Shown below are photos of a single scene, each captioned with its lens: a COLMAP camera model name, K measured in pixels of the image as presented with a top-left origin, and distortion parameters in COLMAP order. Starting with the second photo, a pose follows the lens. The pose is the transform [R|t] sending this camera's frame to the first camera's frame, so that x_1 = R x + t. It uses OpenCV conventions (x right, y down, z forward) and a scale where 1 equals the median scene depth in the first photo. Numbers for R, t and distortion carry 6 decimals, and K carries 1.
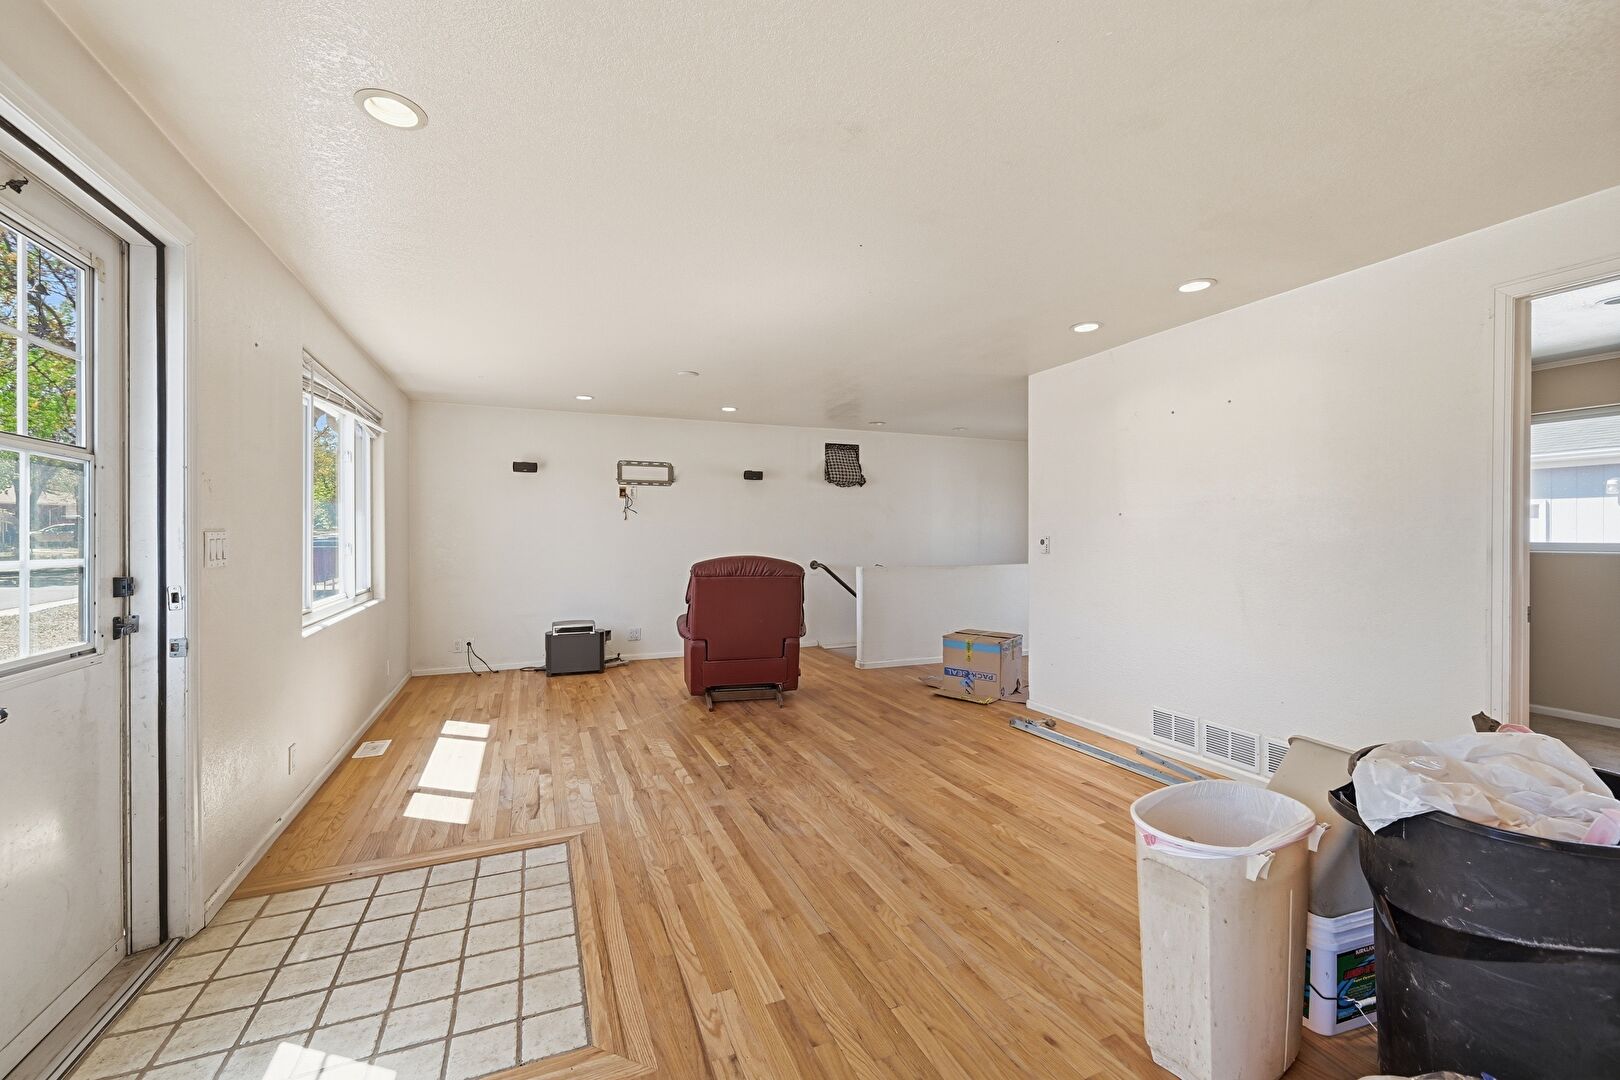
lens RADIAL K [[649.8, 0, 810.1], [0, 649.8, 537.9], [0, 0, 1]] dist [-0.001386, 0.000436]
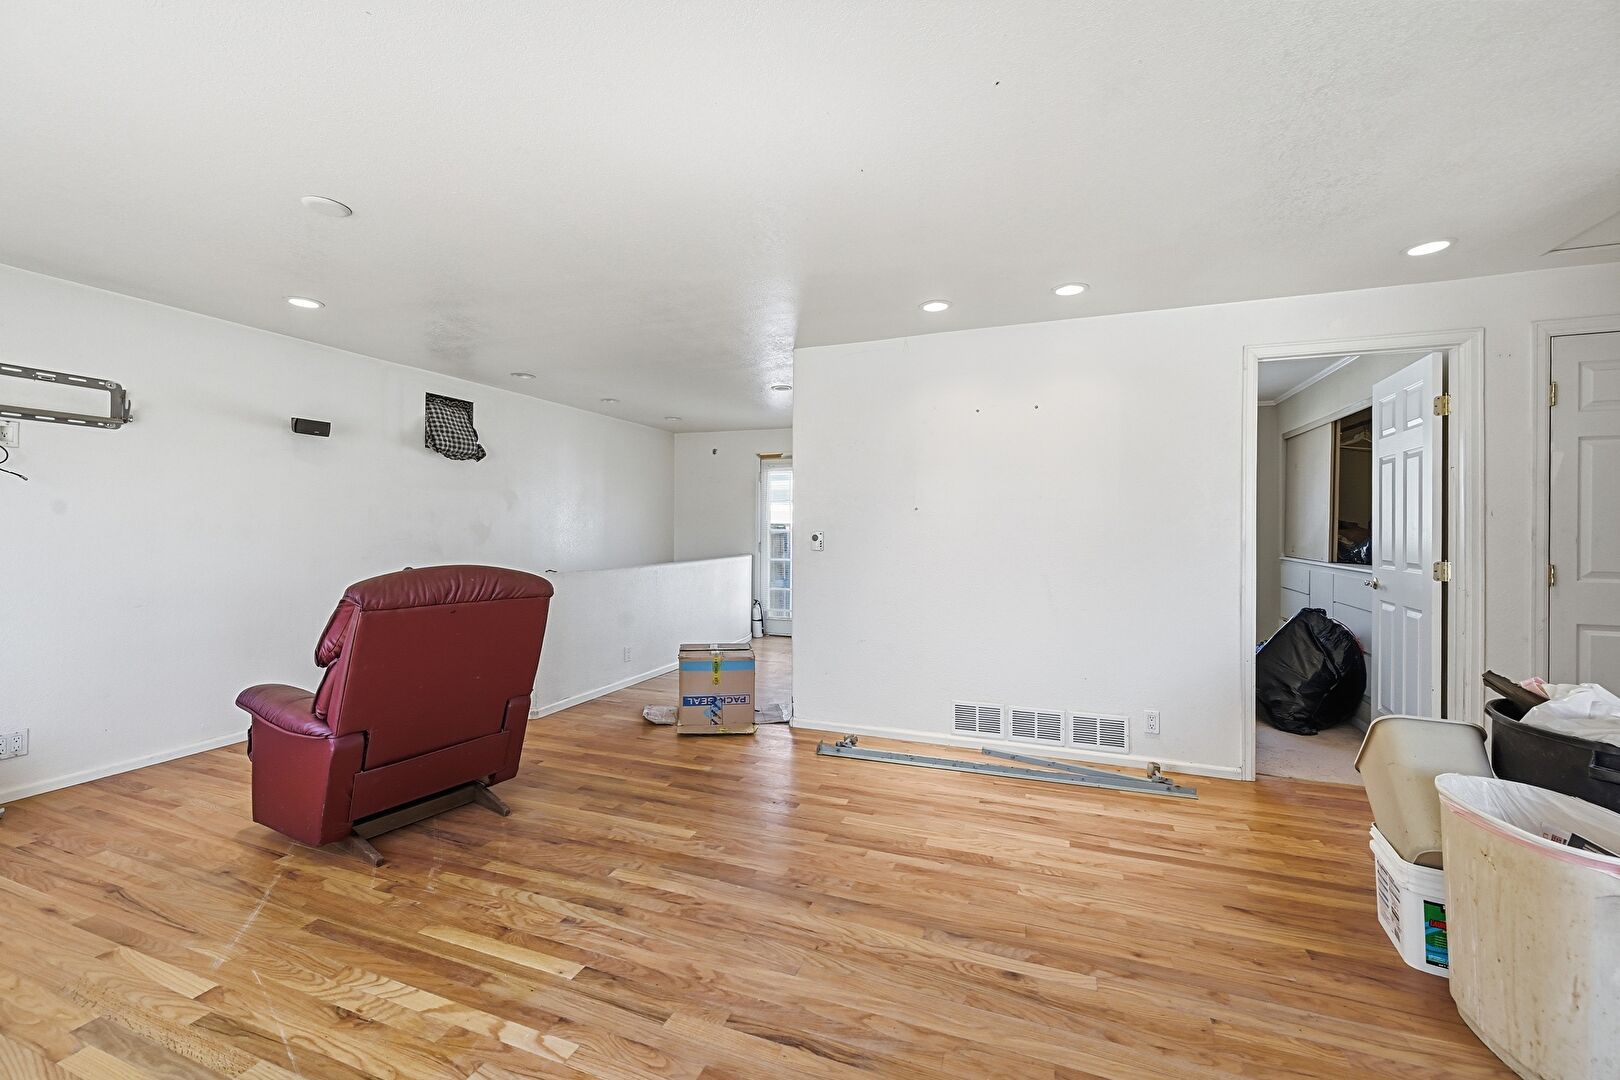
lens RADIAL K [[649.8, 0, 816.0], [0, 649.8, 535.4], [0, 0, 1]] dist [-0.001386, 0.000436]
pose [[0.693979, -0.004263, 0.719982, -0.305198], [0.001360, 0.999988, 0.004610, -0.000829], [-0.719994, -0.002220, 0.693977, 0.413399]]
